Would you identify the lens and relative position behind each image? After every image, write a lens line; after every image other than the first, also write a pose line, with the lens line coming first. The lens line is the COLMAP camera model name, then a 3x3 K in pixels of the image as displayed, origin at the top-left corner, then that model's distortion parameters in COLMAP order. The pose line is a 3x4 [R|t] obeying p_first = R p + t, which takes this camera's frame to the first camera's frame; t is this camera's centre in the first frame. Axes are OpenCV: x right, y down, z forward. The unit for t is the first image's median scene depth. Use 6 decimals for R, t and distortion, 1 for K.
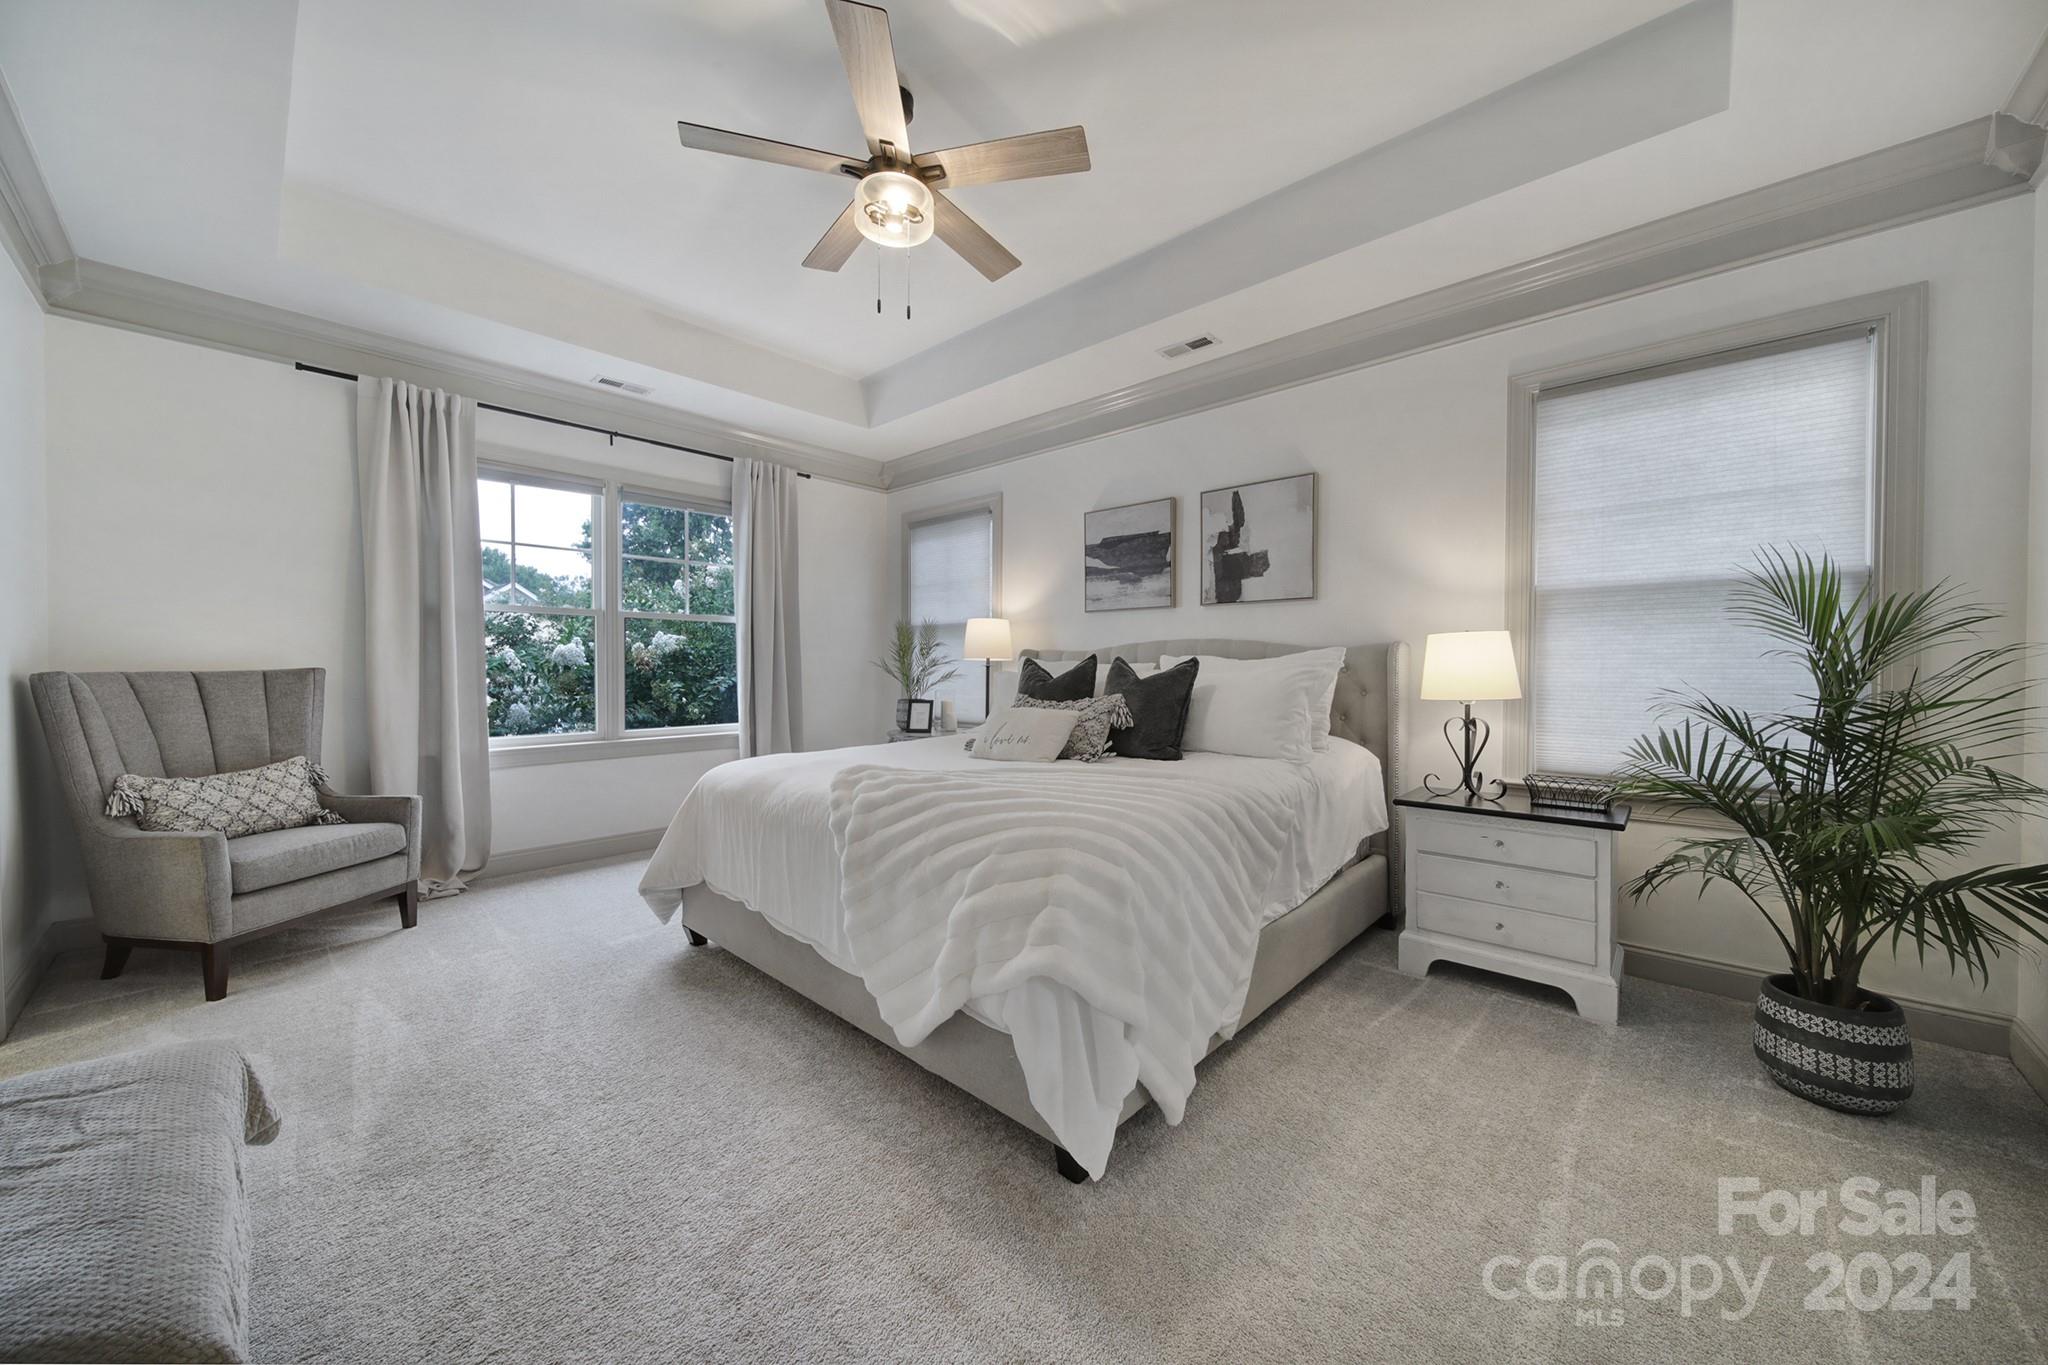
lens RADIAL K [[728.3, 0, 1012.5], [0, 728.3, 674.4], [0, 0, 1]] dist [-0.001909, -0.000576]
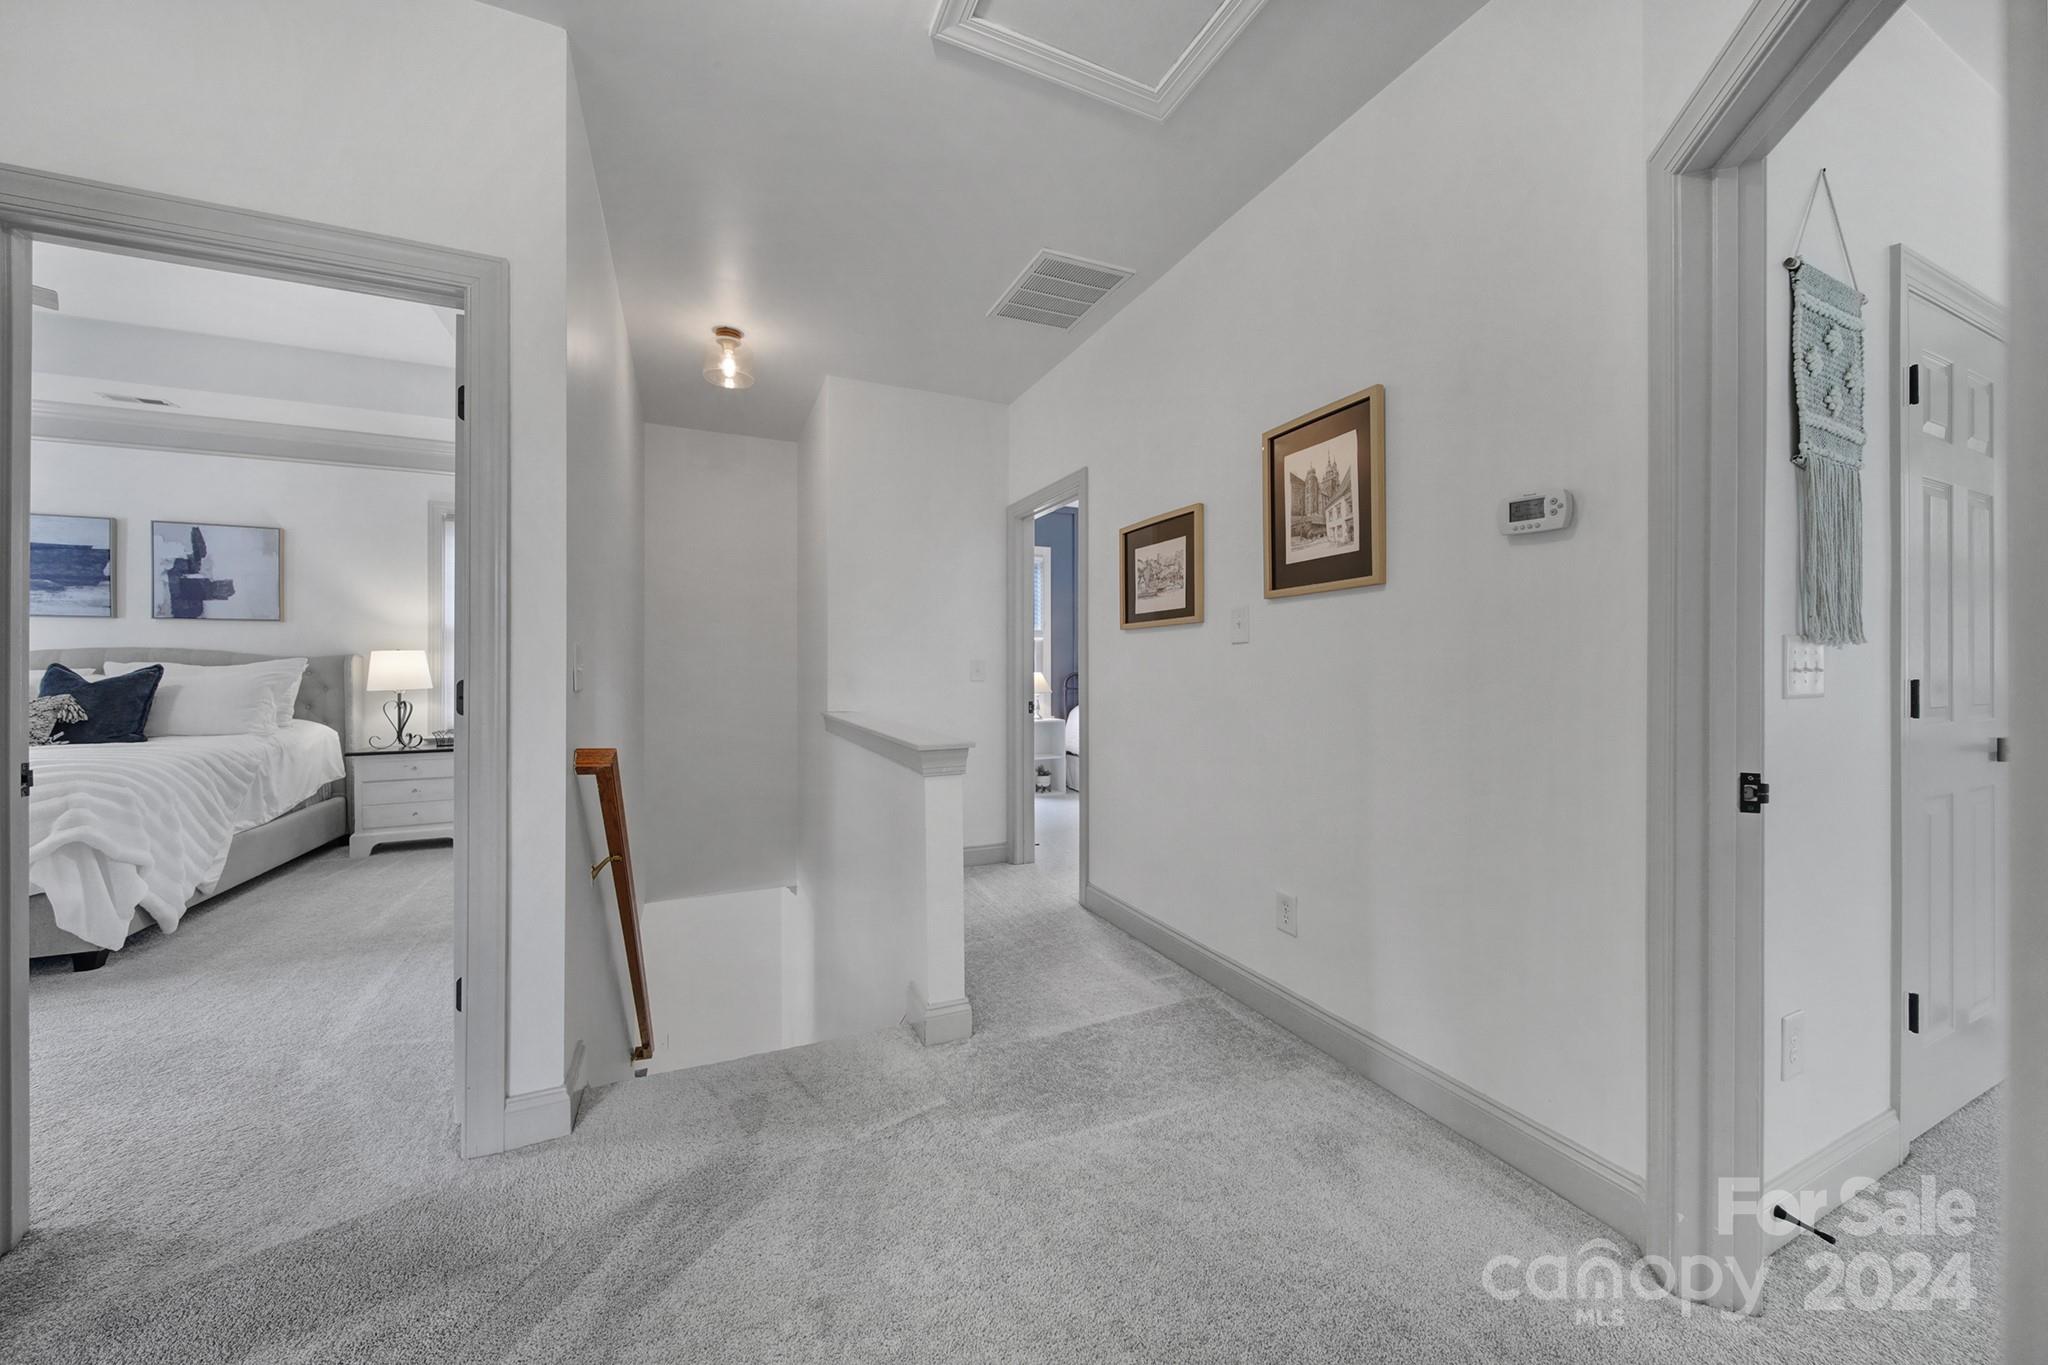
lens RADIAL K [[728.3, 0, 1021.2], [0, 728.3, 669.6], [0, 0, 1]] dist [-0.001909, -0.000576]
pose [[0.387607, -0.003188, 0.921819, -0.351950], [0.015034, 0.999883, -0.002863, 0.013100], [-0.921702, 0.014968, 0.387609, -0.937190]]
